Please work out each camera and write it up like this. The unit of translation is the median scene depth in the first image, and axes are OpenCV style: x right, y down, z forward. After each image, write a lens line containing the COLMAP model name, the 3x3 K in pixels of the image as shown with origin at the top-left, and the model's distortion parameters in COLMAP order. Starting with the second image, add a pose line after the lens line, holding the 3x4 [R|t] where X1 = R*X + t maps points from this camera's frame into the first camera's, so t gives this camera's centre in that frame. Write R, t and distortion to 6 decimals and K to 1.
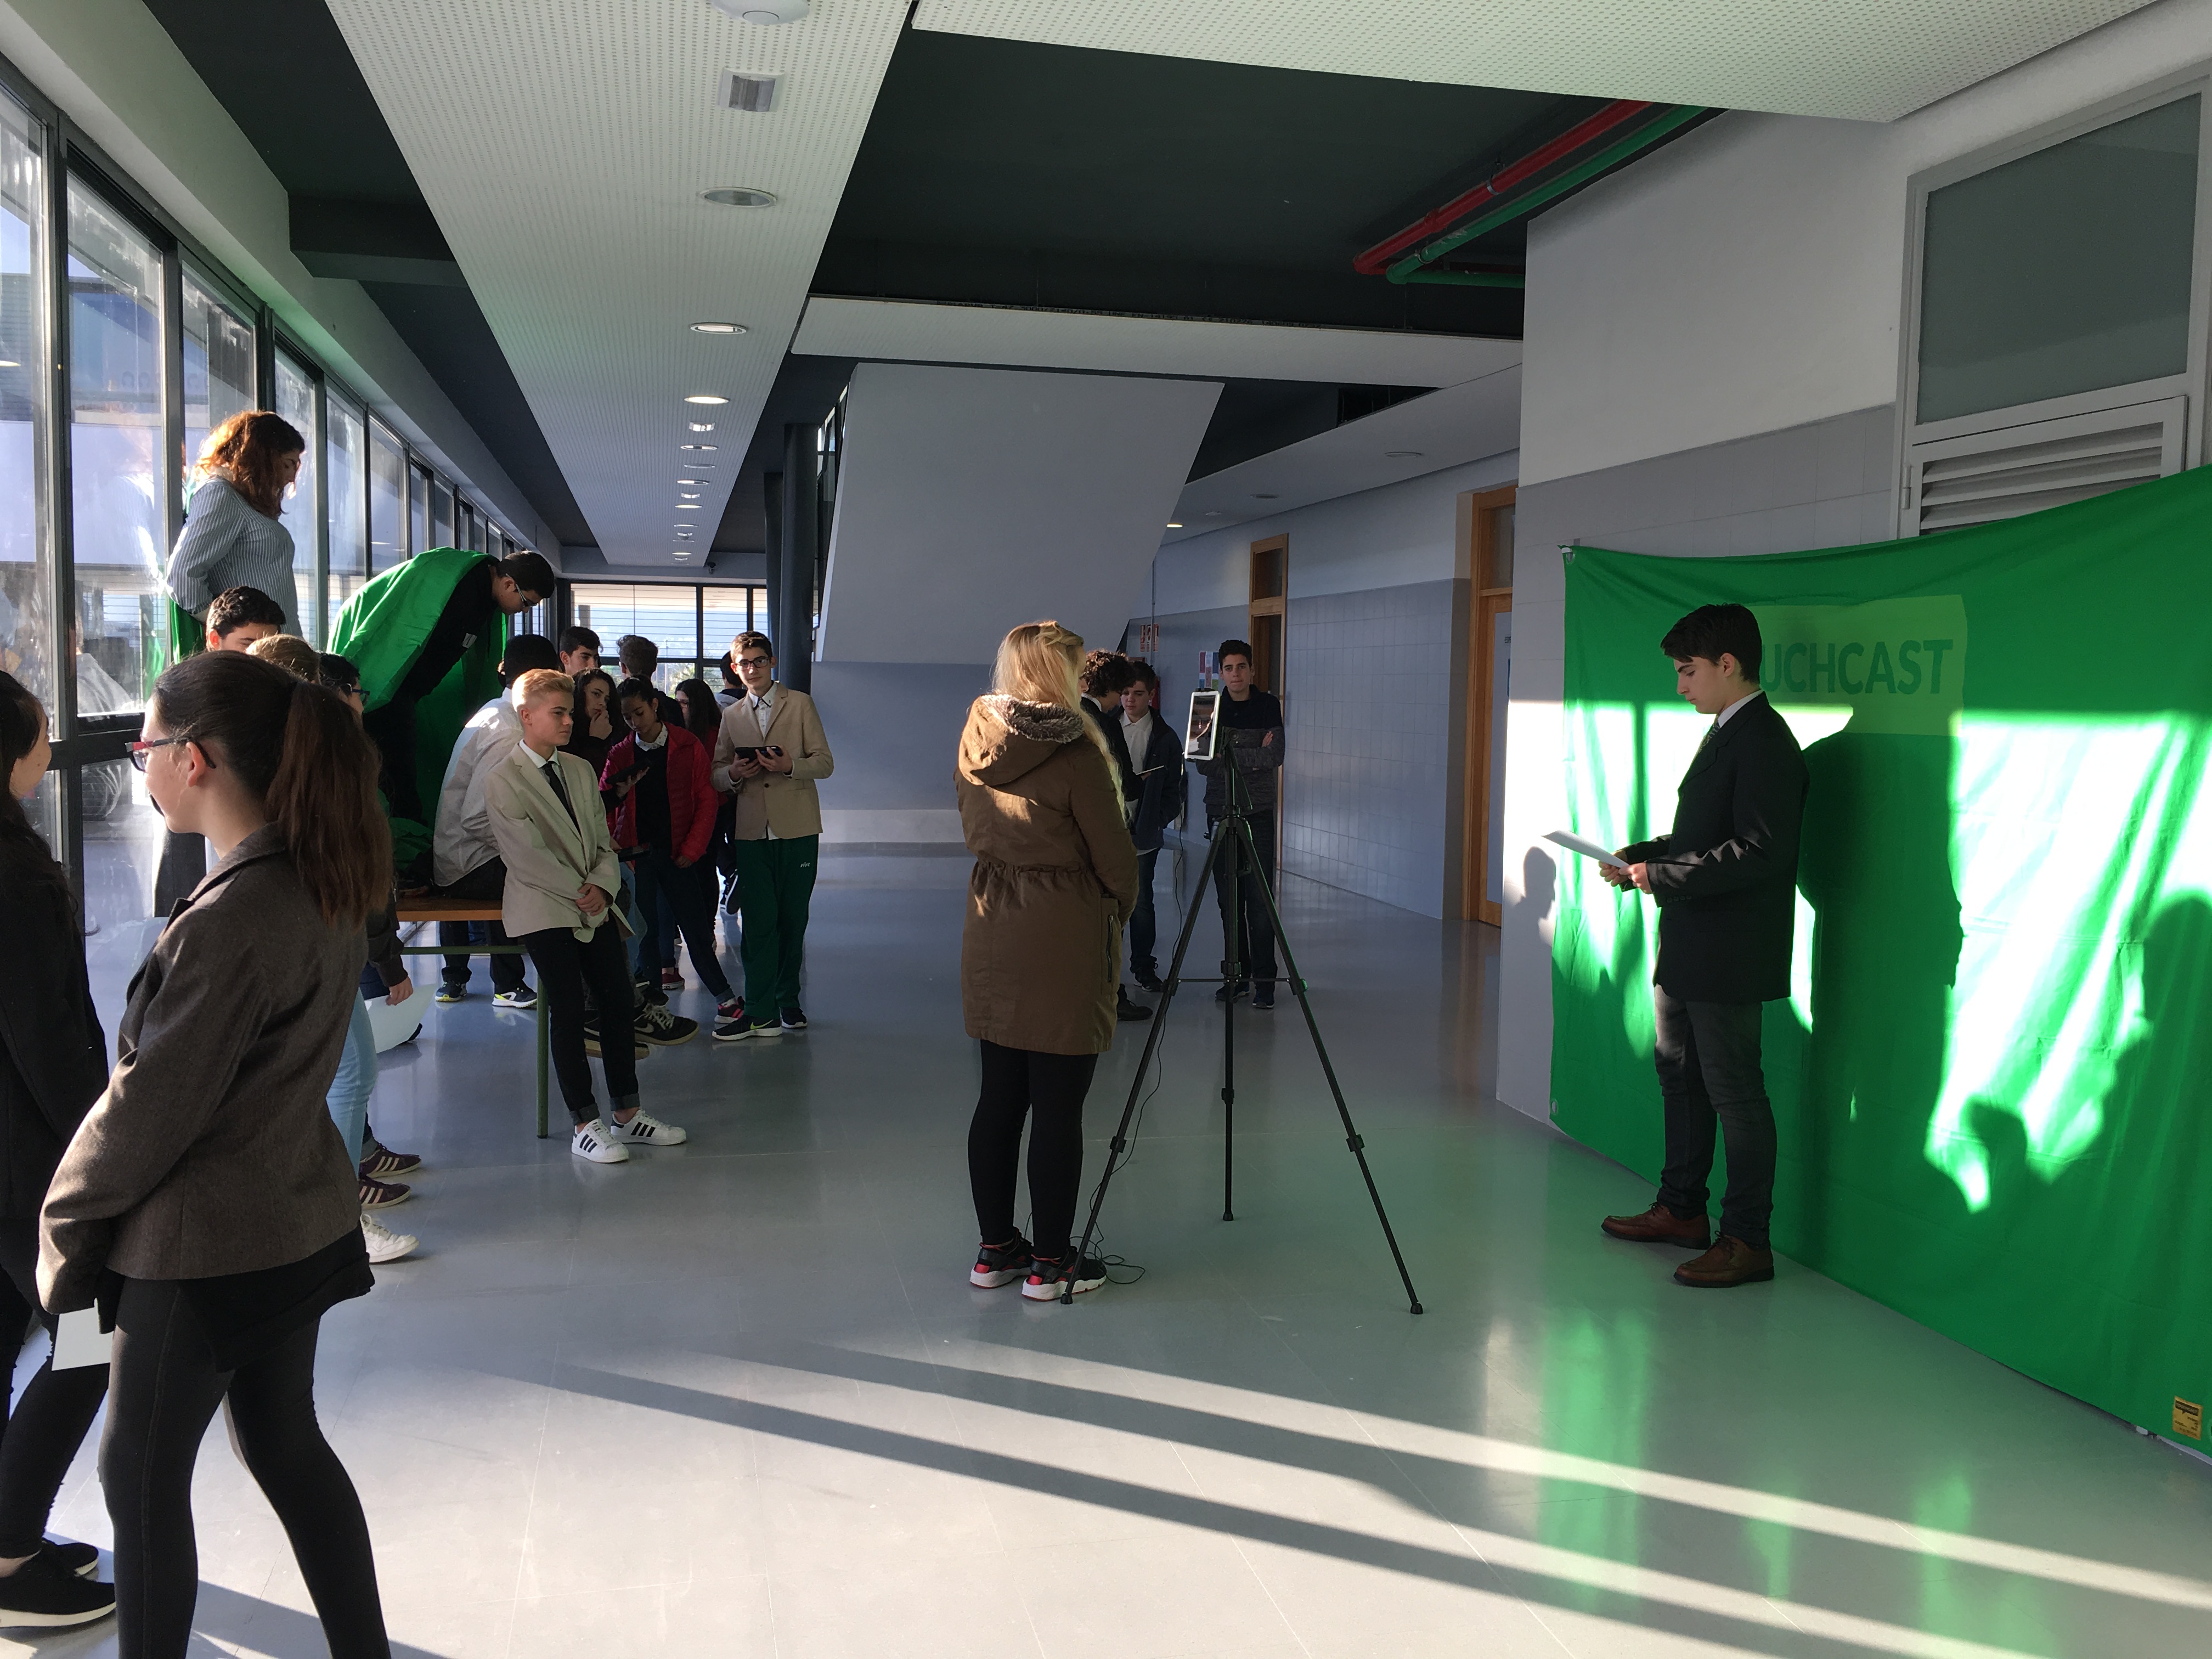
lens RADIAL K [[1870.2, 0, 1088.9], [0, 1870.2, 821.7], [0, 0, 1]] dist [0.087255, -0.142081]
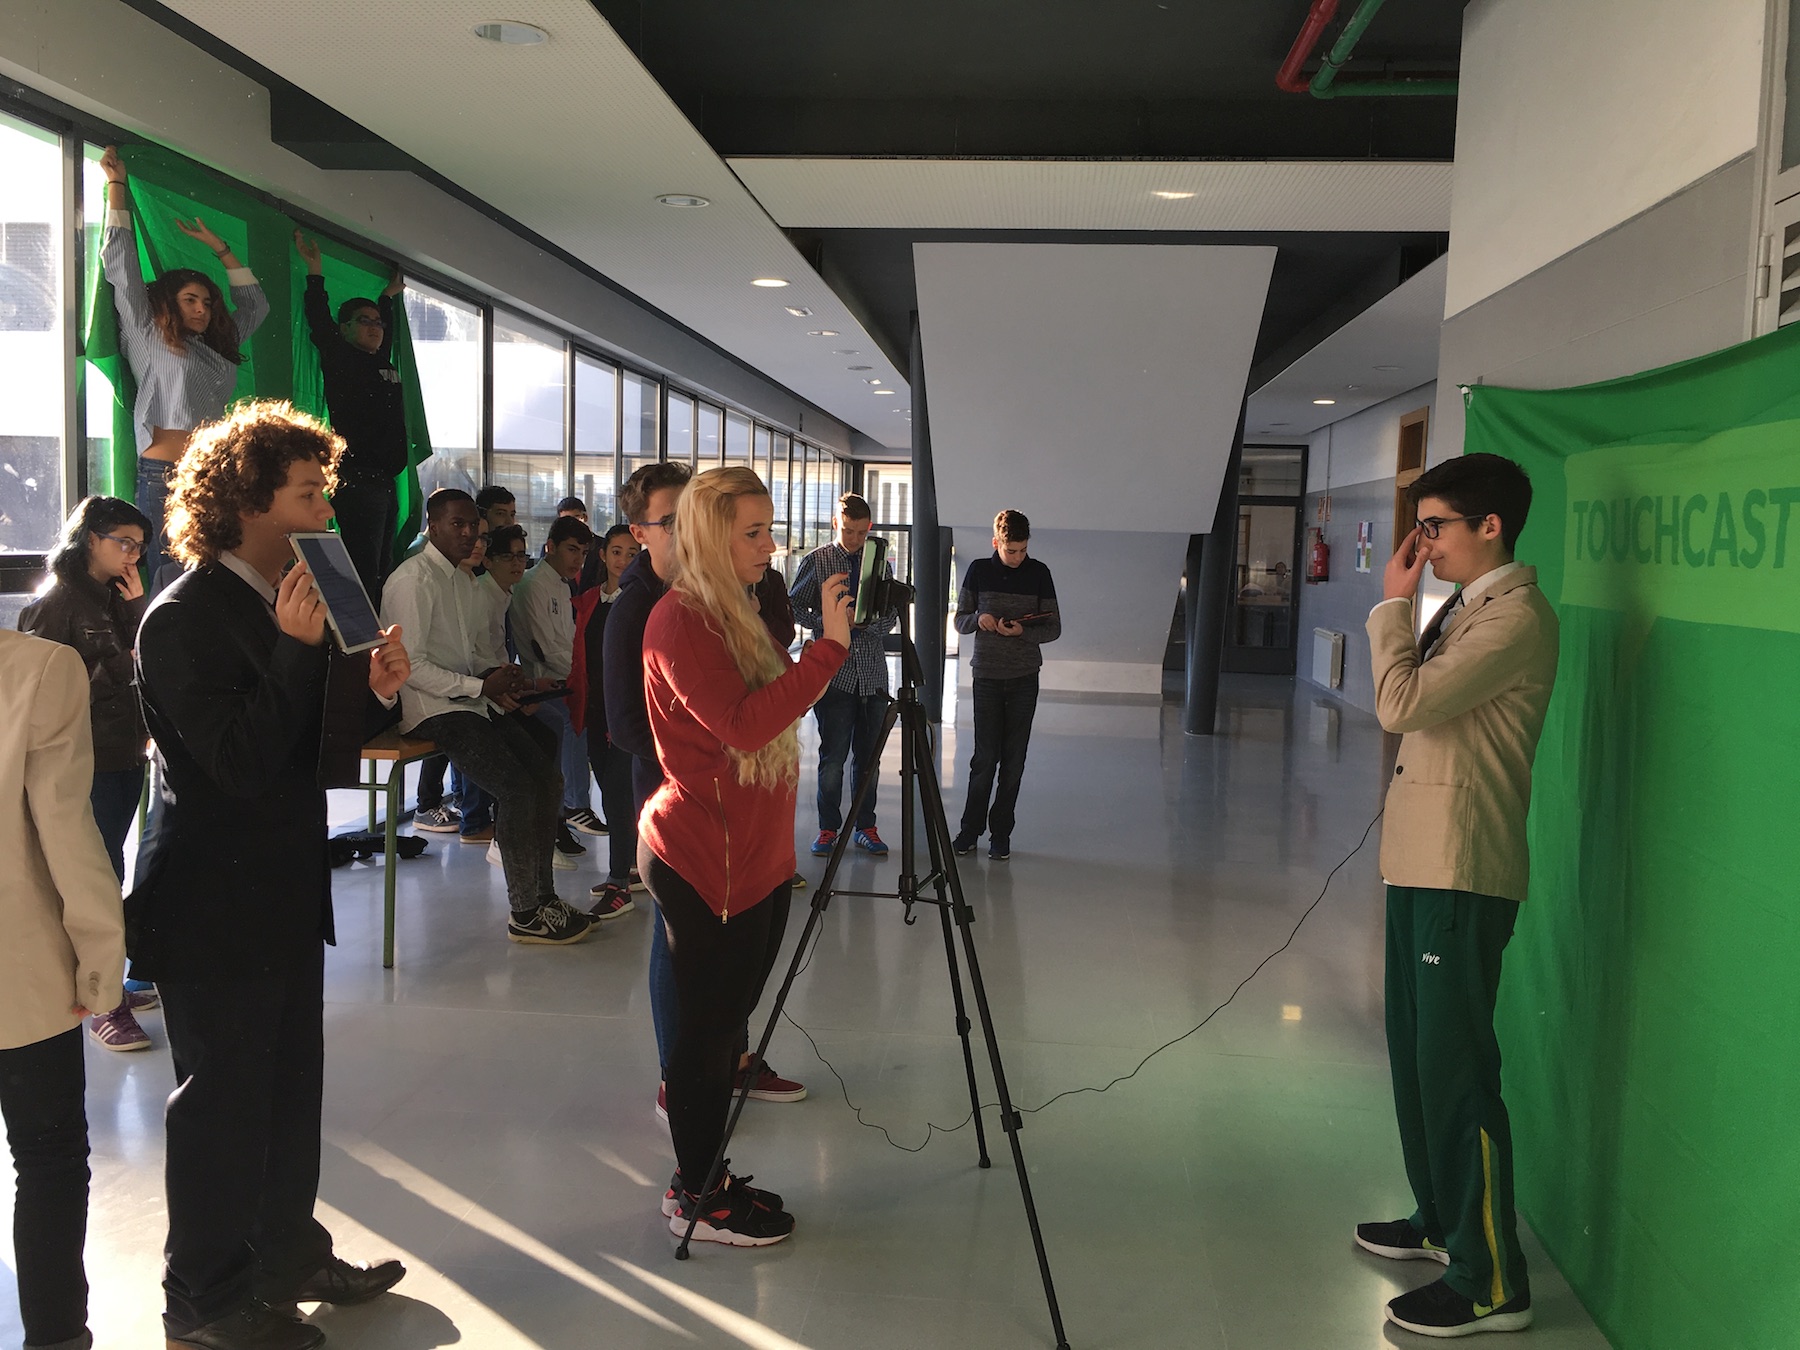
lens RADIAL K [[1521.9, 0, 886.1], [0, 1521.9, 668.6], [0, 0, 1]] dist [0.087255, -0.142081]
pose [[0.950572, 0.040570, -0.307842, 0.295342], [-0.039395, 0.999173, 0.010032, -0.023692], [0.307994, 0.002591, 0.951385, 0.360378]]
